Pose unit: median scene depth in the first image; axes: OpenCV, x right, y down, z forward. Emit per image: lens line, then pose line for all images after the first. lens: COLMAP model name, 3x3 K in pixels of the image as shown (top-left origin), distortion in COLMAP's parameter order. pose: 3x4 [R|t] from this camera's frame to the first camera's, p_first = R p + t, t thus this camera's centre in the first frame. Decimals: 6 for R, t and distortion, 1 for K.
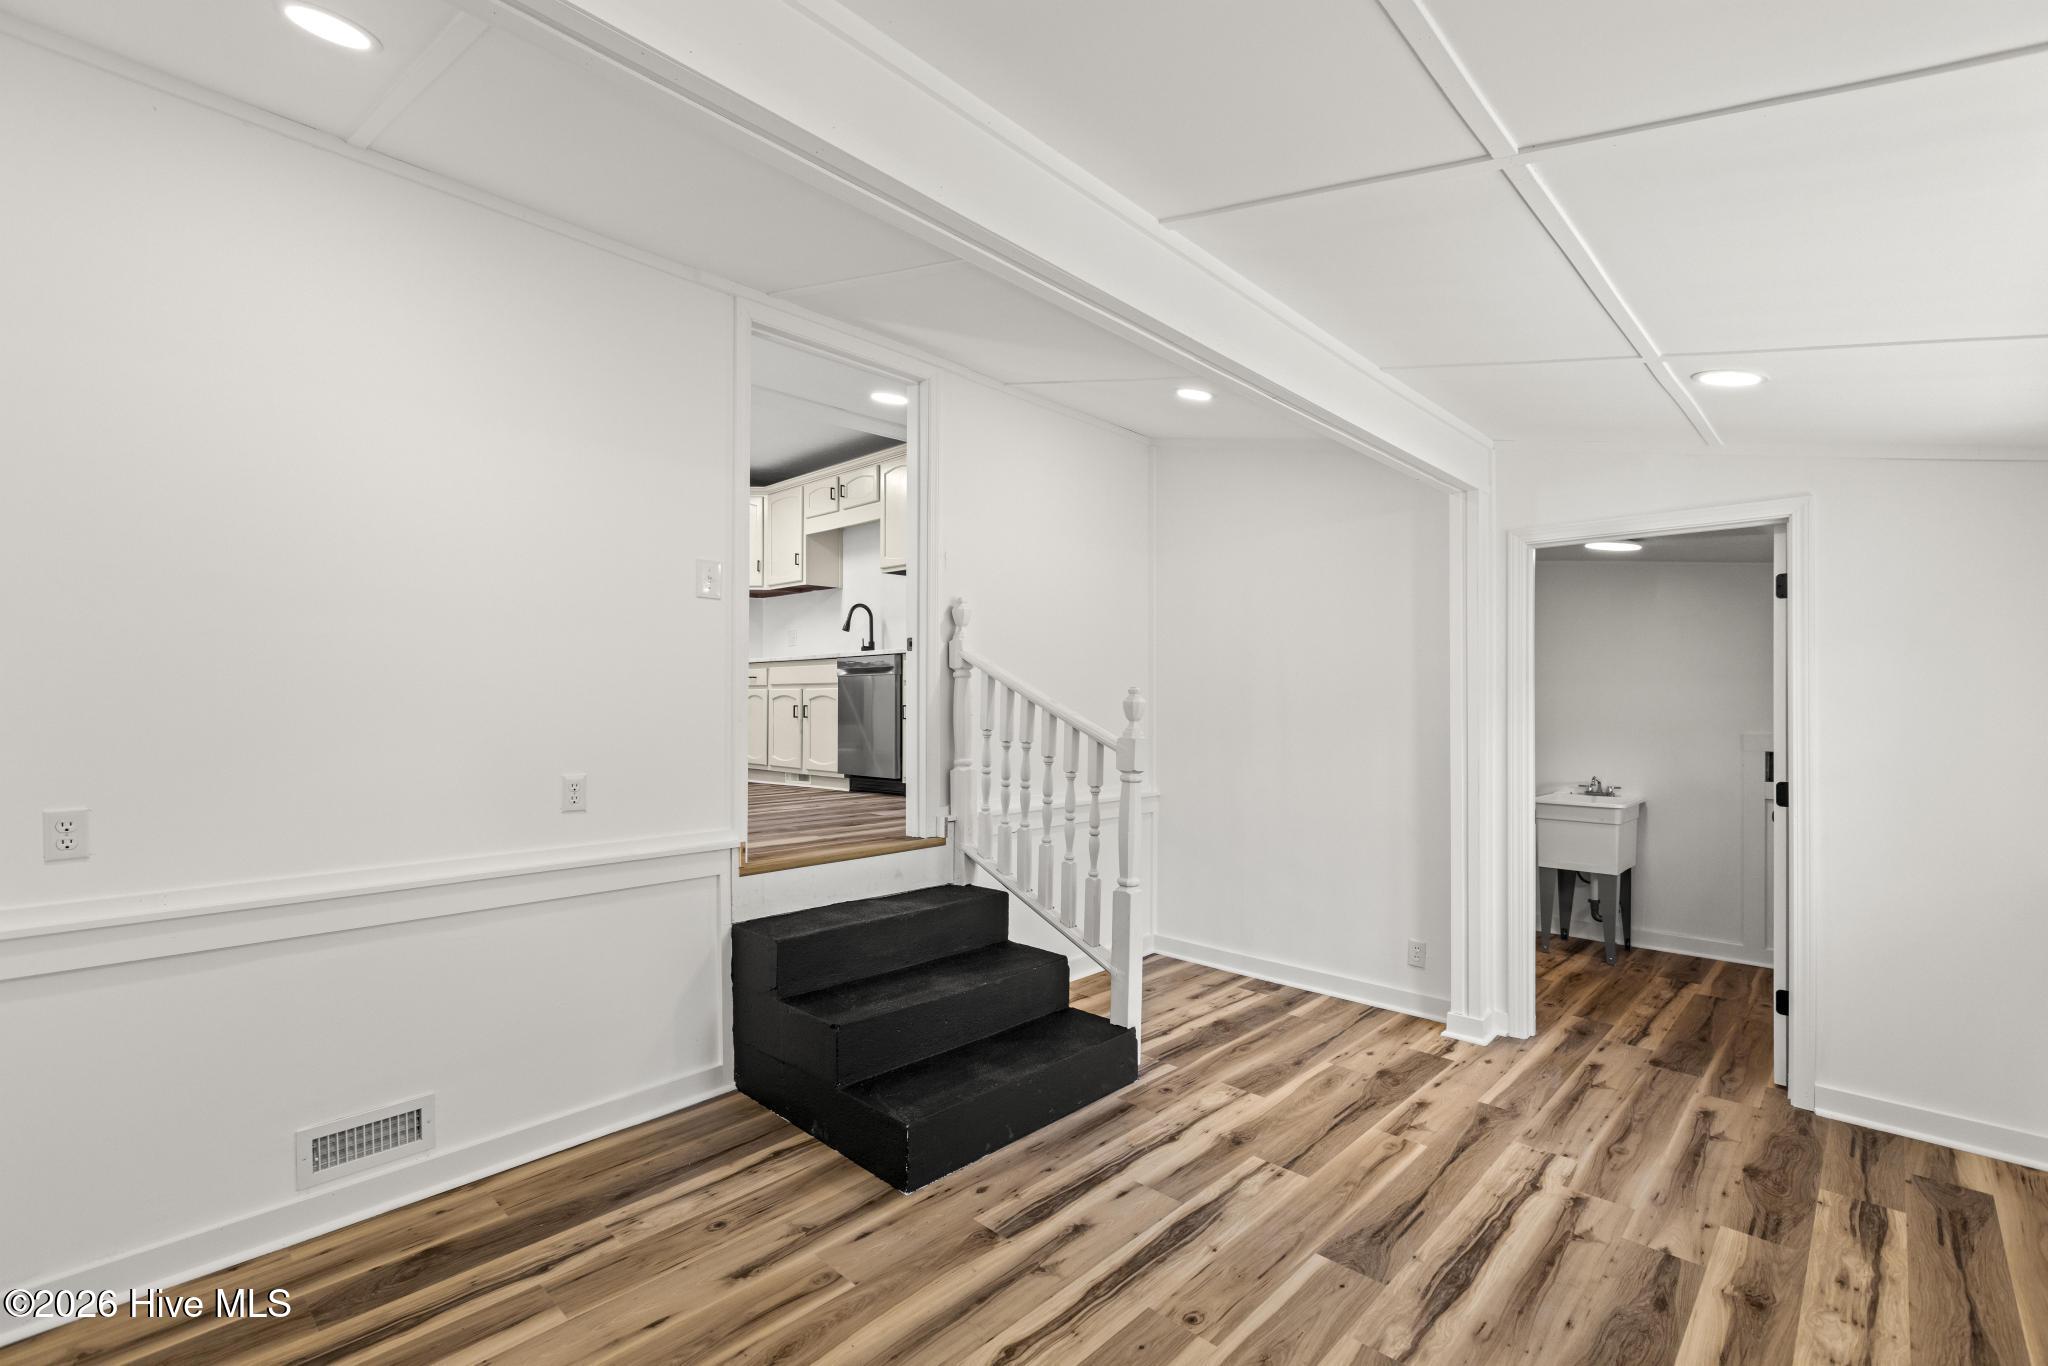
lens RADIAL K [[922.1, 0, 1014.9], [0, 922.1, 692.1], [0, 0, 1]] dist [0.000813, -0.000410]
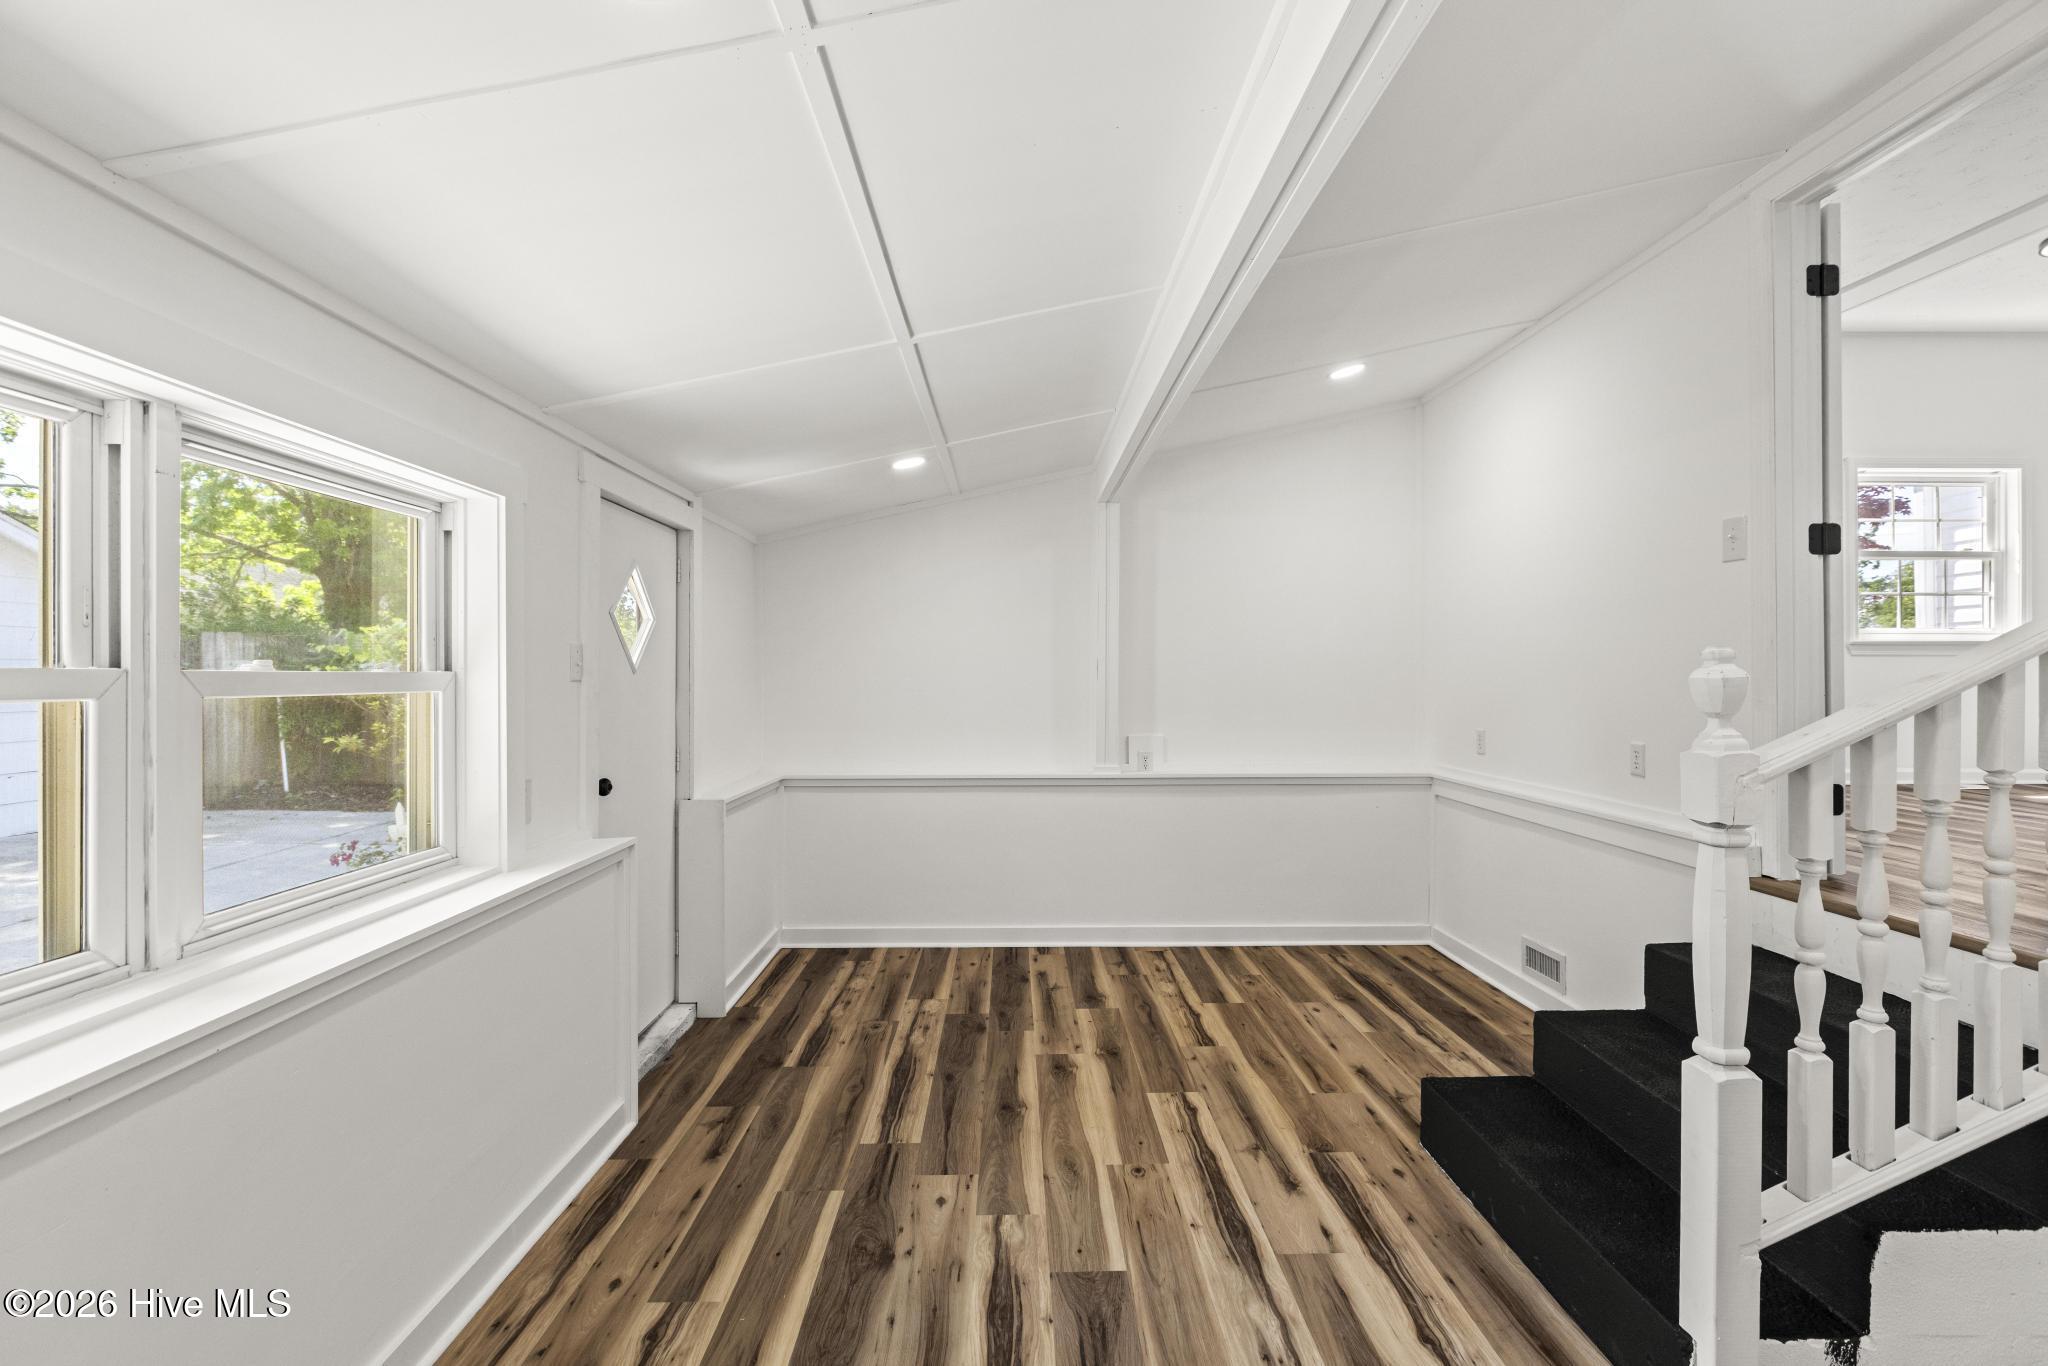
lens RADIAL K [[922.1, 0, 1021.7], [0, 922.1, 678.2], [0, 0, 1]] dist [0.000813, -0.000410]
pose [[-0.715160, -0.001146, -0.698960, 1.029835], [0.003619, 0.999979, -0.005342, 0.018644], [0.698952, -0.006349, -0.715140, 1.563723]]
